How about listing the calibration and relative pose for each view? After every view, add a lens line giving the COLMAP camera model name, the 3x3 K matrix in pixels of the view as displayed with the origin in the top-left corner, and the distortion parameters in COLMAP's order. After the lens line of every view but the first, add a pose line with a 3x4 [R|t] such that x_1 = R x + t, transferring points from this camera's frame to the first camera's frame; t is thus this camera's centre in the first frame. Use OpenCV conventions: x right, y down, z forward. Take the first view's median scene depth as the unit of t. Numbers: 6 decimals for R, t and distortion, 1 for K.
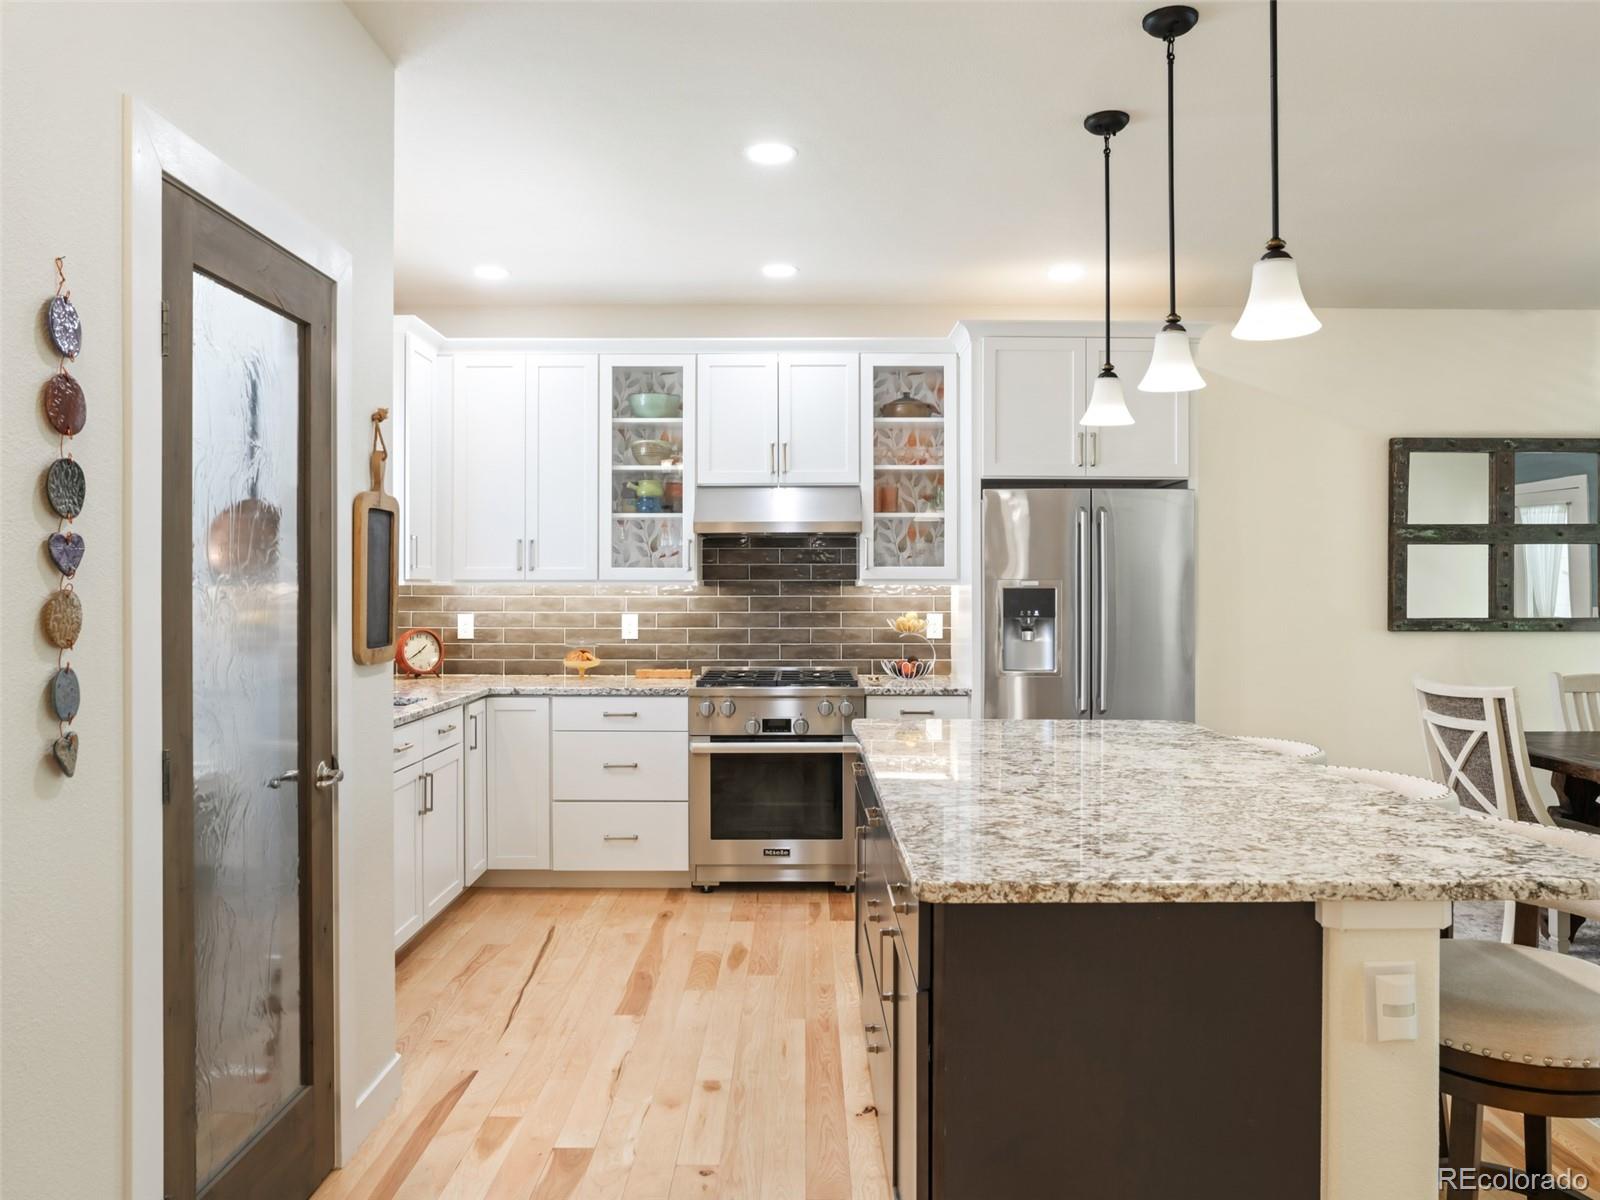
lens RADIAL K [[1152.0, 0, 801.2], [0, 1152.0, 596.5], [0, 0, 1]] dist [0.000284, -0.000107]
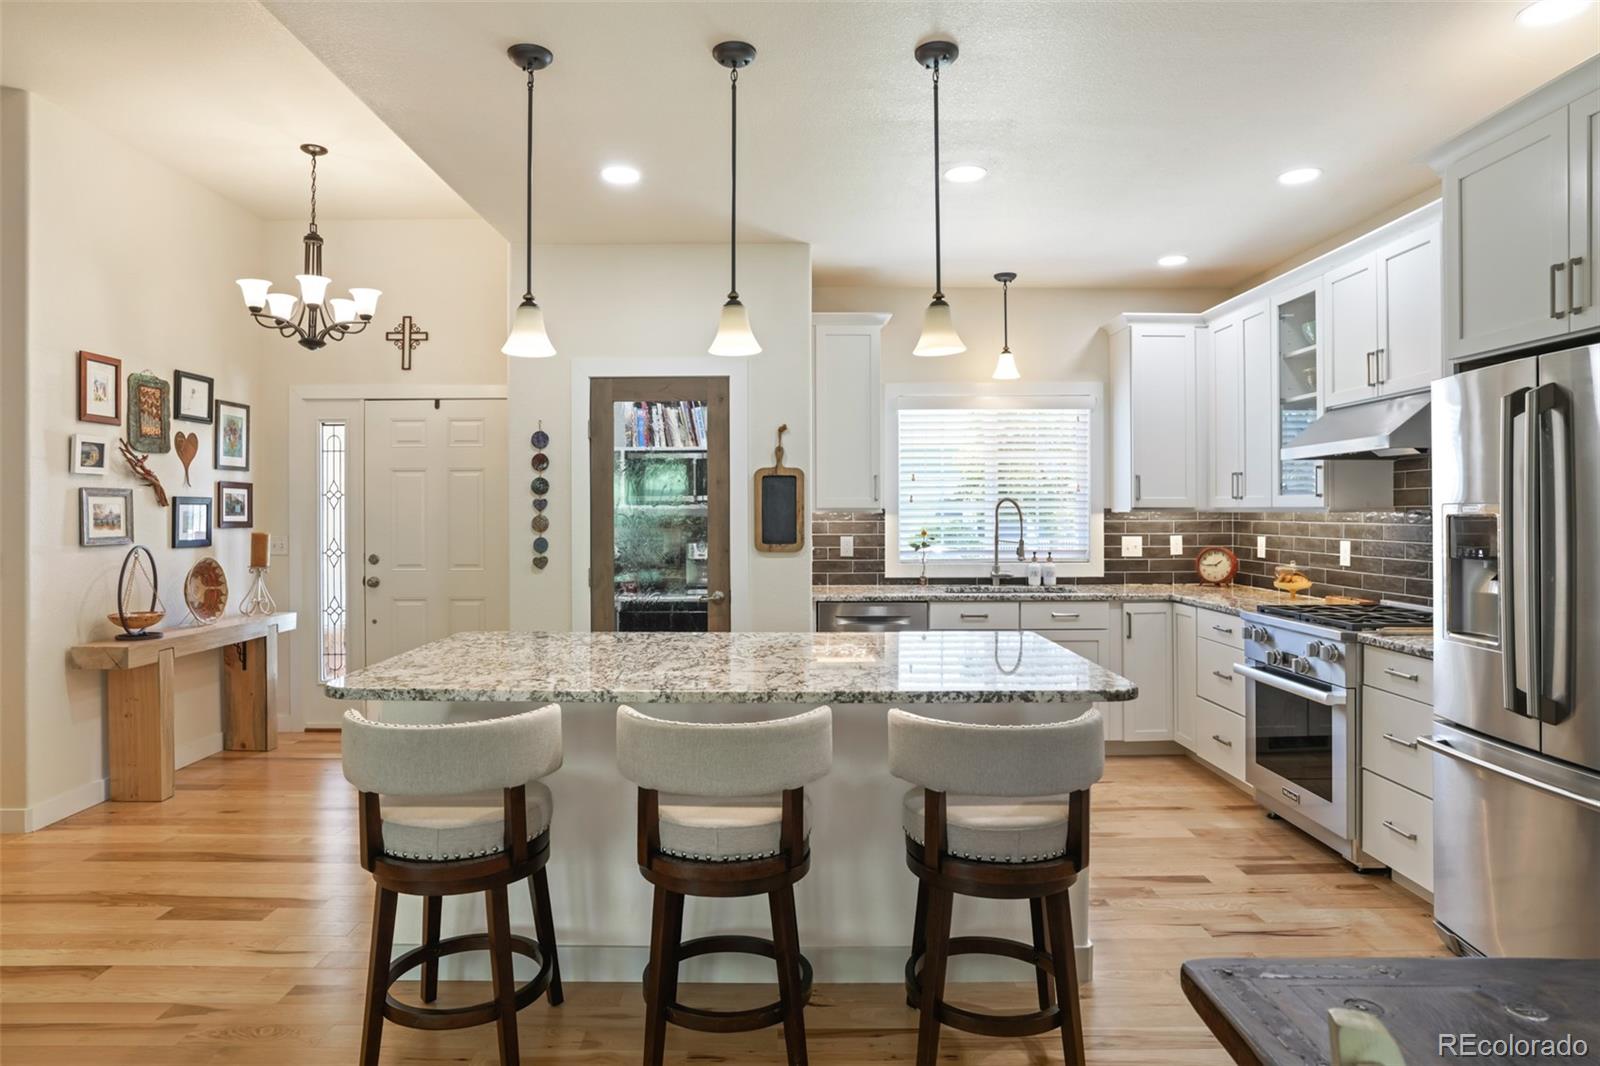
lens RADIAL K [[918.0, 0, 798.7], [0, 918.0, 517.5], [0, 0, 1]] dist [-0.007305, 0.010972]
pose [[0.016287, 0.004725, -0.999856, 0.716501], [-0.007727, 0.999960, 0.004600, -0.005487], [0.999837, 0.007651, 0.016323, 0.577972]]
